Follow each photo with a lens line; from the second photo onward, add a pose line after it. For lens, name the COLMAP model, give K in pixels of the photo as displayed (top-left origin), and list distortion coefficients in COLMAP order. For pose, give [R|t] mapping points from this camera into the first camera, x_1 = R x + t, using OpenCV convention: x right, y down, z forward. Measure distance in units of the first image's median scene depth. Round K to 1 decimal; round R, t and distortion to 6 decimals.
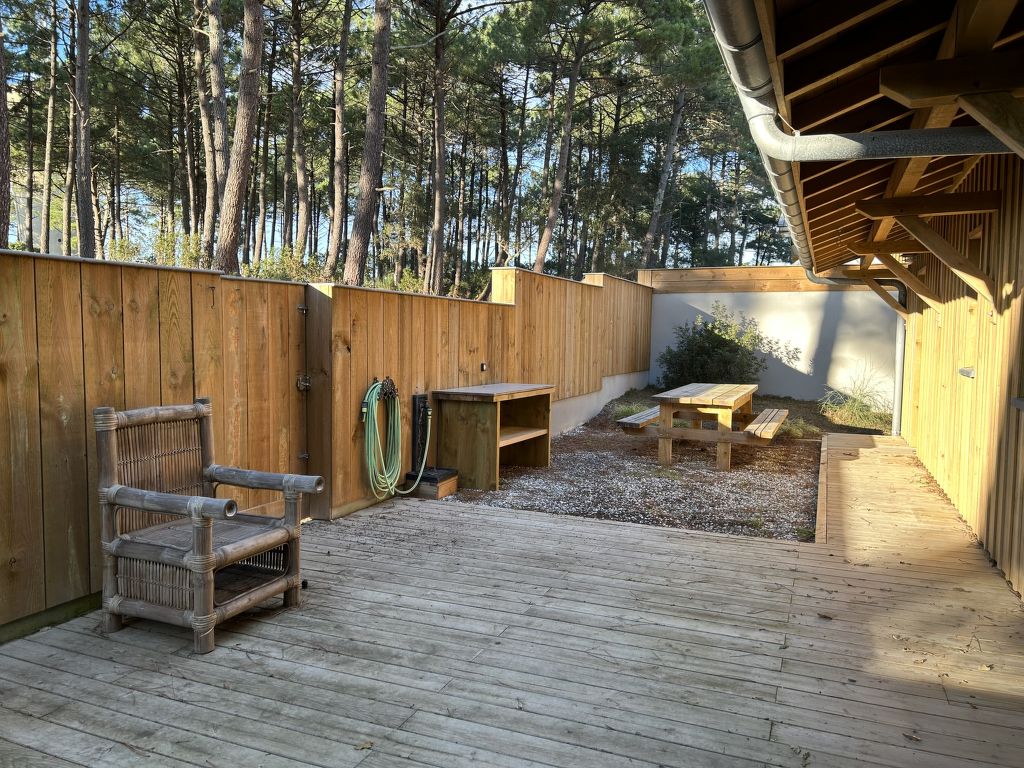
lens RADIAL K [[764.1, 0, 514.0], [0, 764.1, 377.9], [0, 0, 1]] dist [0.050493, -0.053824]
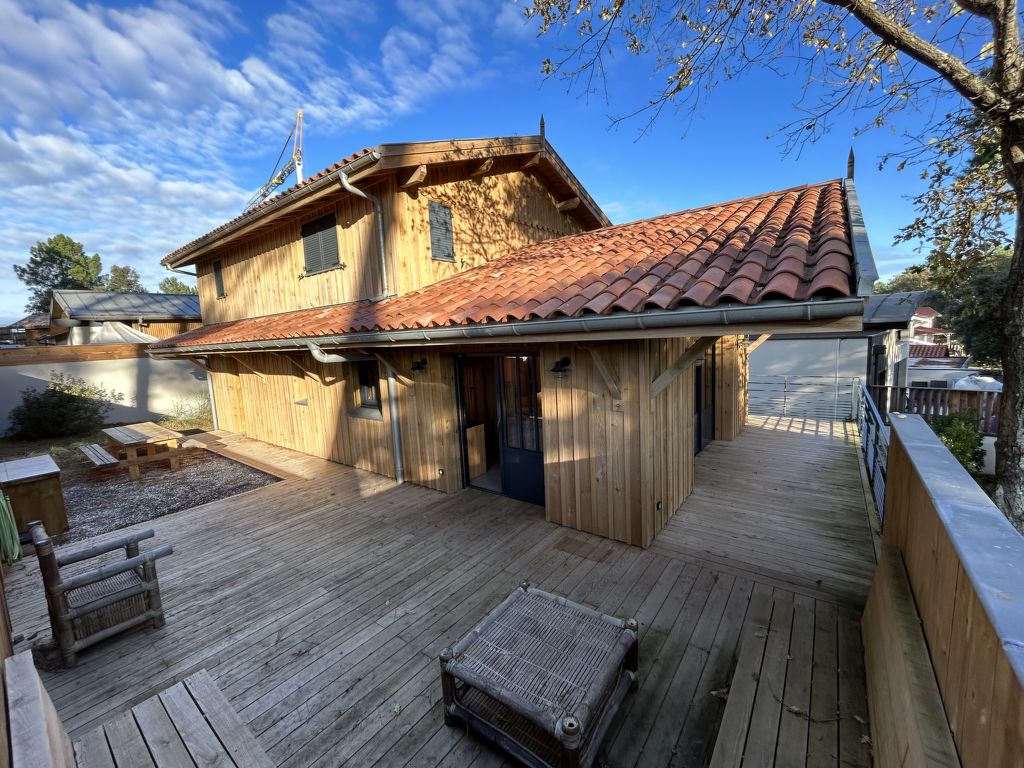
lens RADIAL K [[413.6, 0, 511.4], [0, 413.6, 383.1], [0, 0, 1]] dist [0.001911, 0.000269]
pose [[0.264562, -0.144476, 0.953485, -0.903717], [0.113107, 0.986539, 0.118101, -0.242031], [-0.957713, 0.076601, 0.277342, -0.190374]]
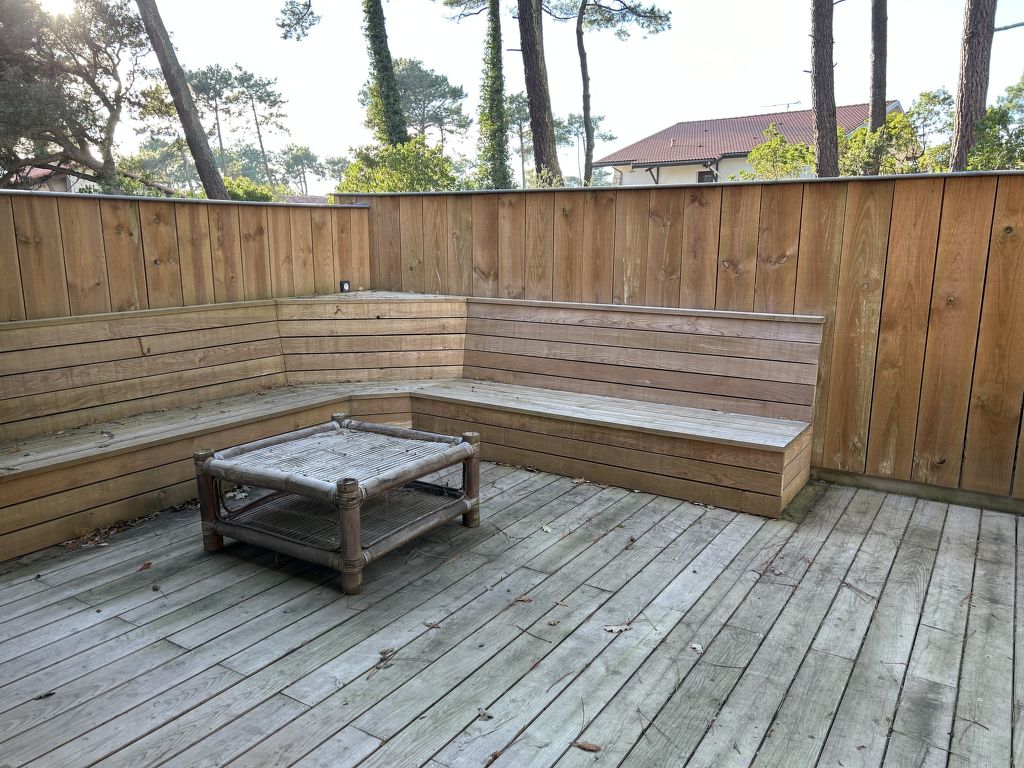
lens RADIAL K [[764.1, 0, 513.4], [0, 764.1, 387.0], [0, 0, 1]] dist [0.050493, -0.053824]
pose [[-0.186172, 0.175031, -0.966801, 0.462022], [-0.067458, 0.979405, 0.190303, -0.012686], [0.980199, 0.100648, -0.170531, 0.304369]]
